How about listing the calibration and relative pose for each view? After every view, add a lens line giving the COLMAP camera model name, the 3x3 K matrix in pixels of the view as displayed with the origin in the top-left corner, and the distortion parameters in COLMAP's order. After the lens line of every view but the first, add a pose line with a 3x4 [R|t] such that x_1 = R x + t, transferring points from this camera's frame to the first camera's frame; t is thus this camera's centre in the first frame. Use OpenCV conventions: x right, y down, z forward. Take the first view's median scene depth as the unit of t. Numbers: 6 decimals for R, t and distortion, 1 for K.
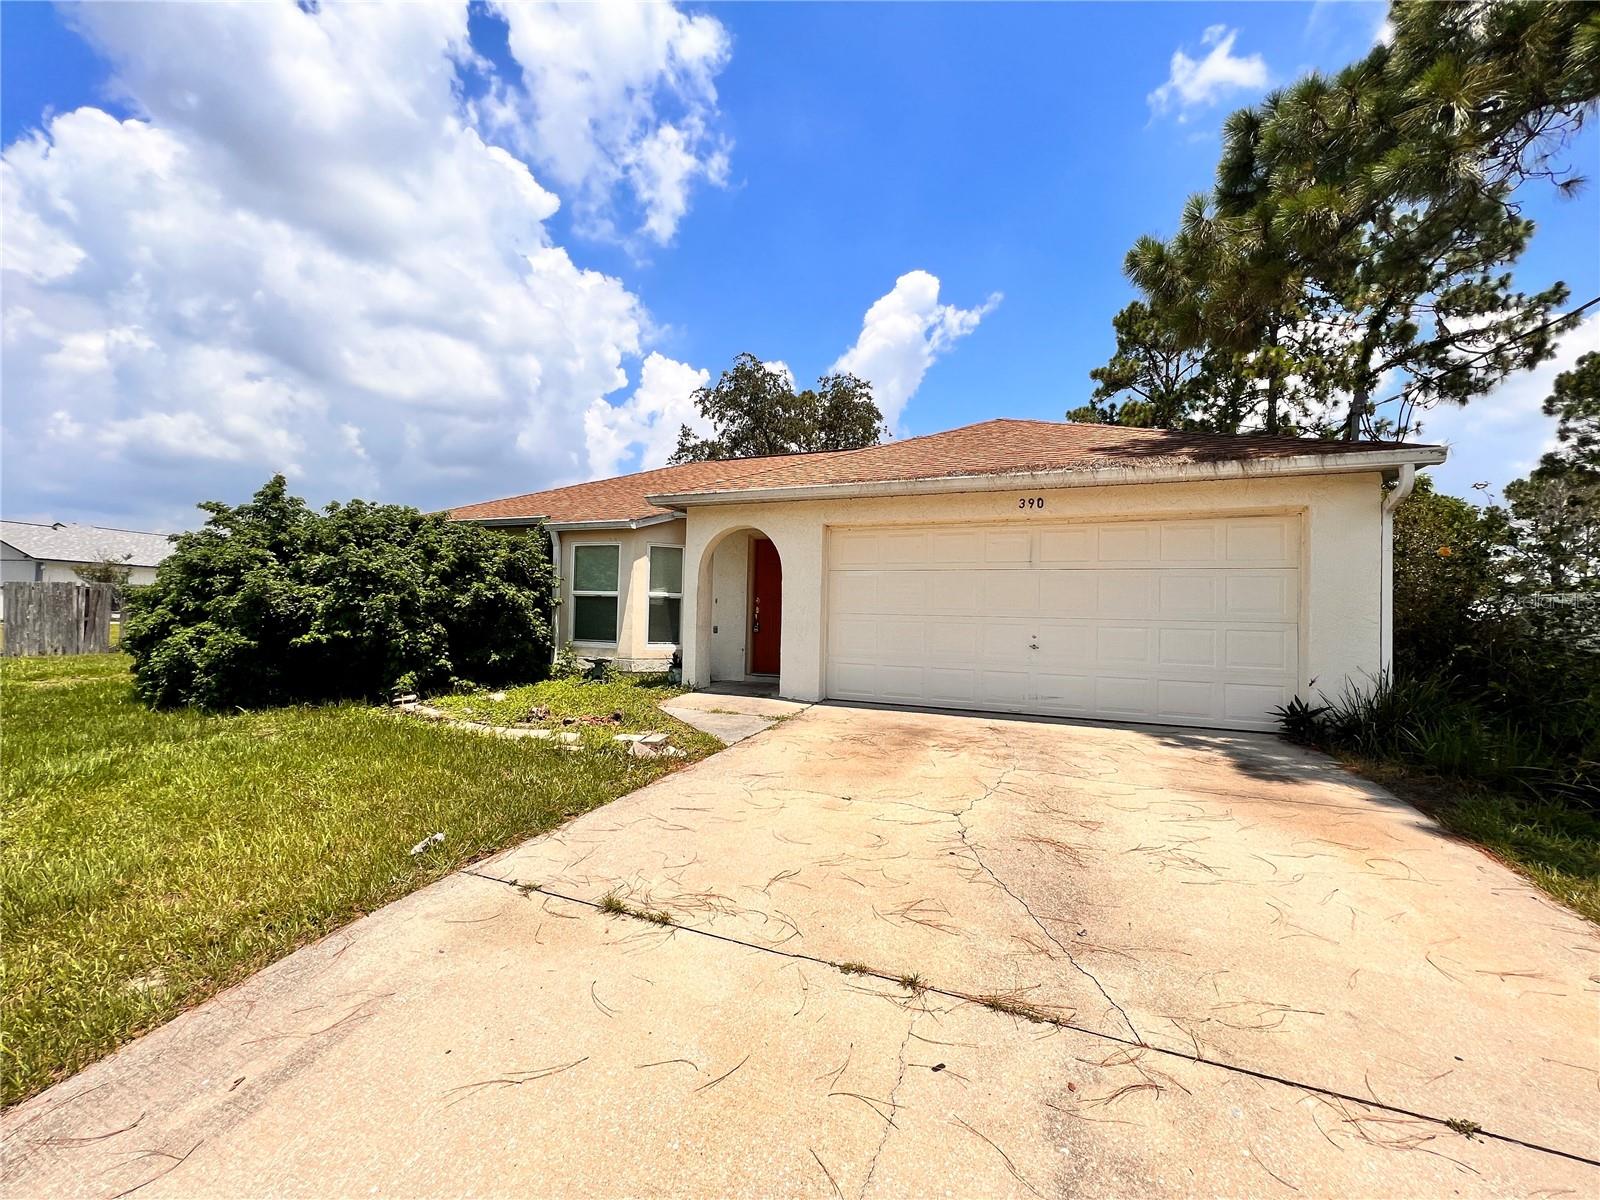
lens RADIAL K [[638.3, 0, 795.7], [0, 638.3, 601.0], [0, 0, 1]] dist [-0.001855, -0.000178]
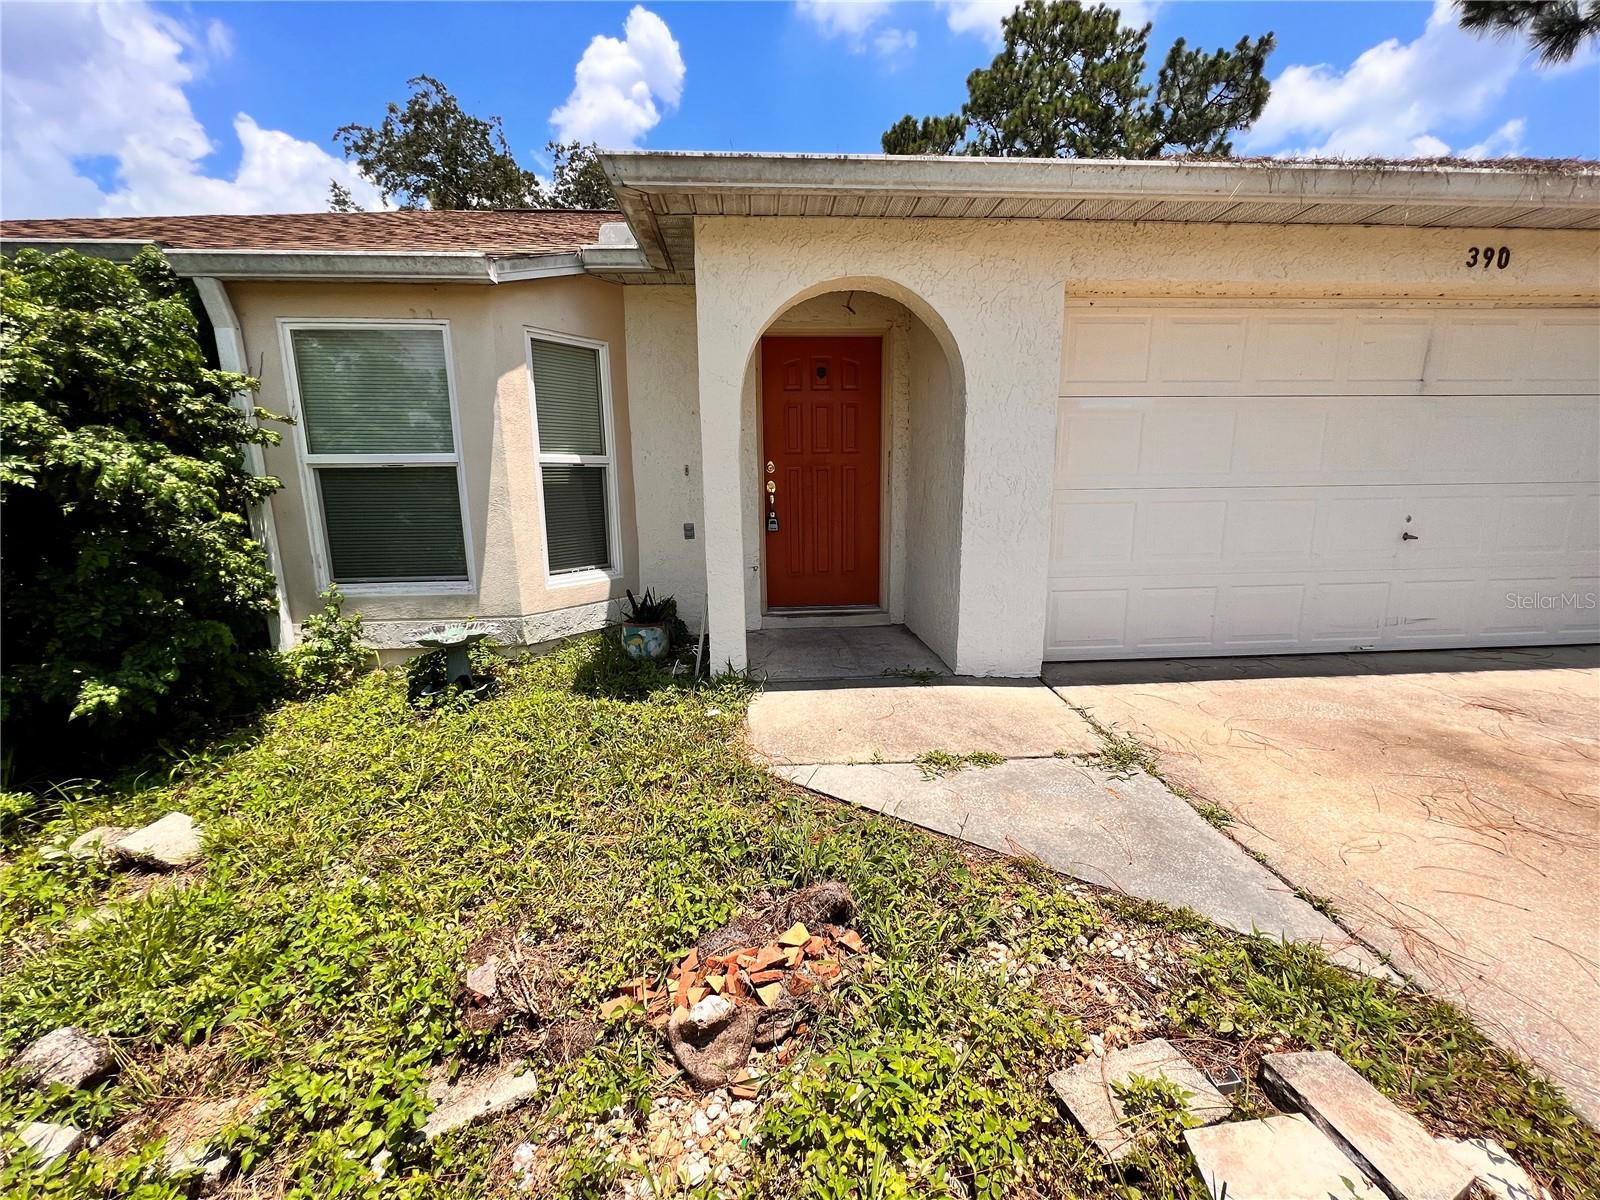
lens RADIAL K [[638.3, 0, 795.7], [0, 638.3, 601.0], [0, 0, 1]] dist [-0.001855, -0.000178]
pose [[0.894705, -0.118145, 0.430749, -0.271128], [0.023468, 0.975486, 0.218809, -0.007231], [-0.446040, -0.185660, 0.875545, 0.540947]]
